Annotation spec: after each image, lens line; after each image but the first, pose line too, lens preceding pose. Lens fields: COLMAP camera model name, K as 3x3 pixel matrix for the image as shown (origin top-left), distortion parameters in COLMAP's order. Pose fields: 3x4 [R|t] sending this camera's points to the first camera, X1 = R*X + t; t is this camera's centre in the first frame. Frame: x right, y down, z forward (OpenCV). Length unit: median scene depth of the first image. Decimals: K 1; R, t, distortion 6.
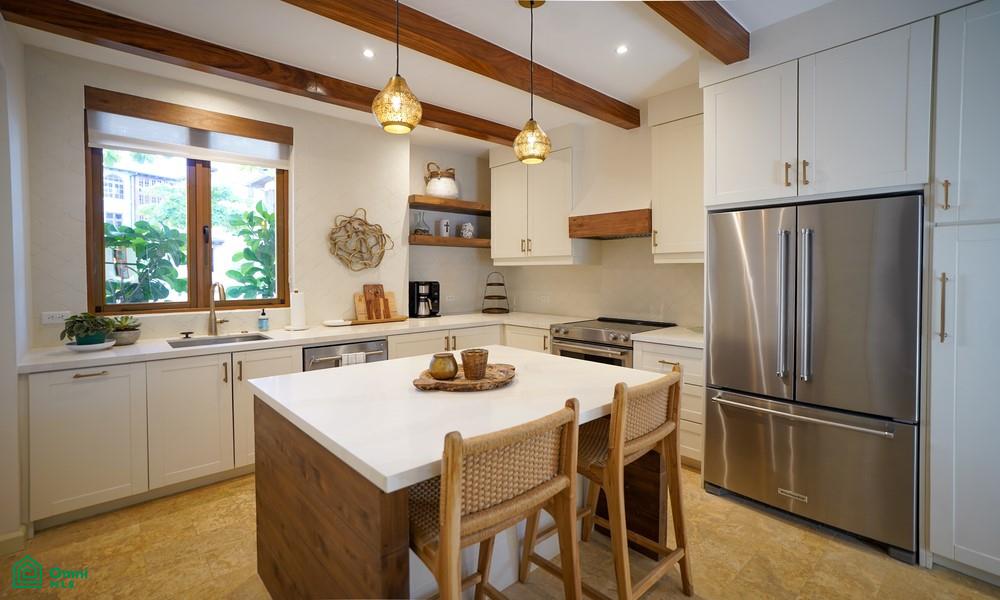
lens RADIAL K [[455.5, 0, 538.5], [0, 455.5, 283.0], [0, 0, 1]] dist [-0.002449, 0.009849]
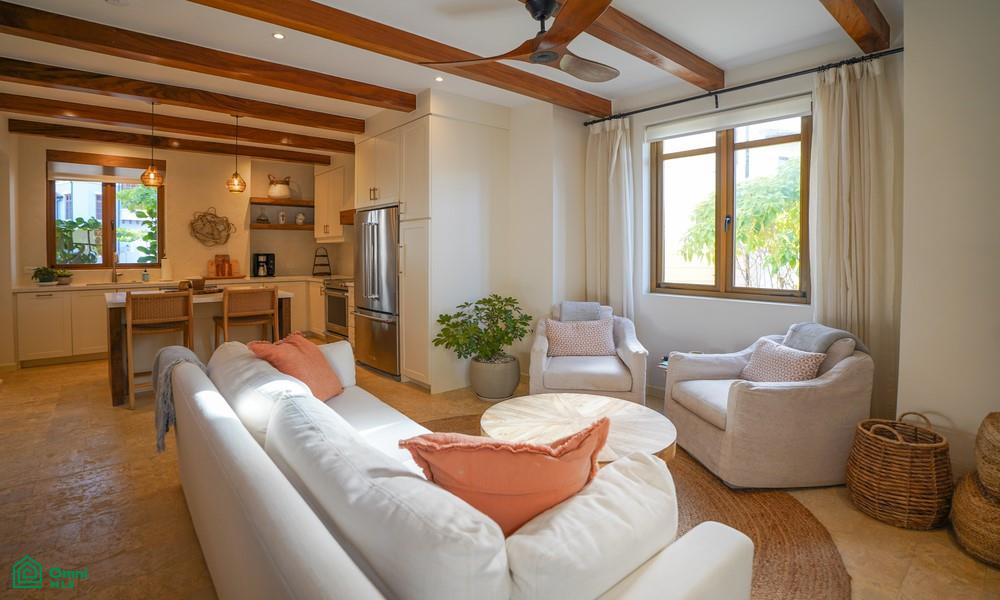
lens RADIAL K [[474.2, 0, 499.1], [0, 474.2, 262.8], [0, 0, 1]] dist [-0.000500, -0.000179]
pose [[0.997839, 0.000005, -0.065708, 0.727180], [0.000254, 0.999992, 0.003921, 0.025230], [0.065707, -0.003929, 0.997831, -0.599161]]
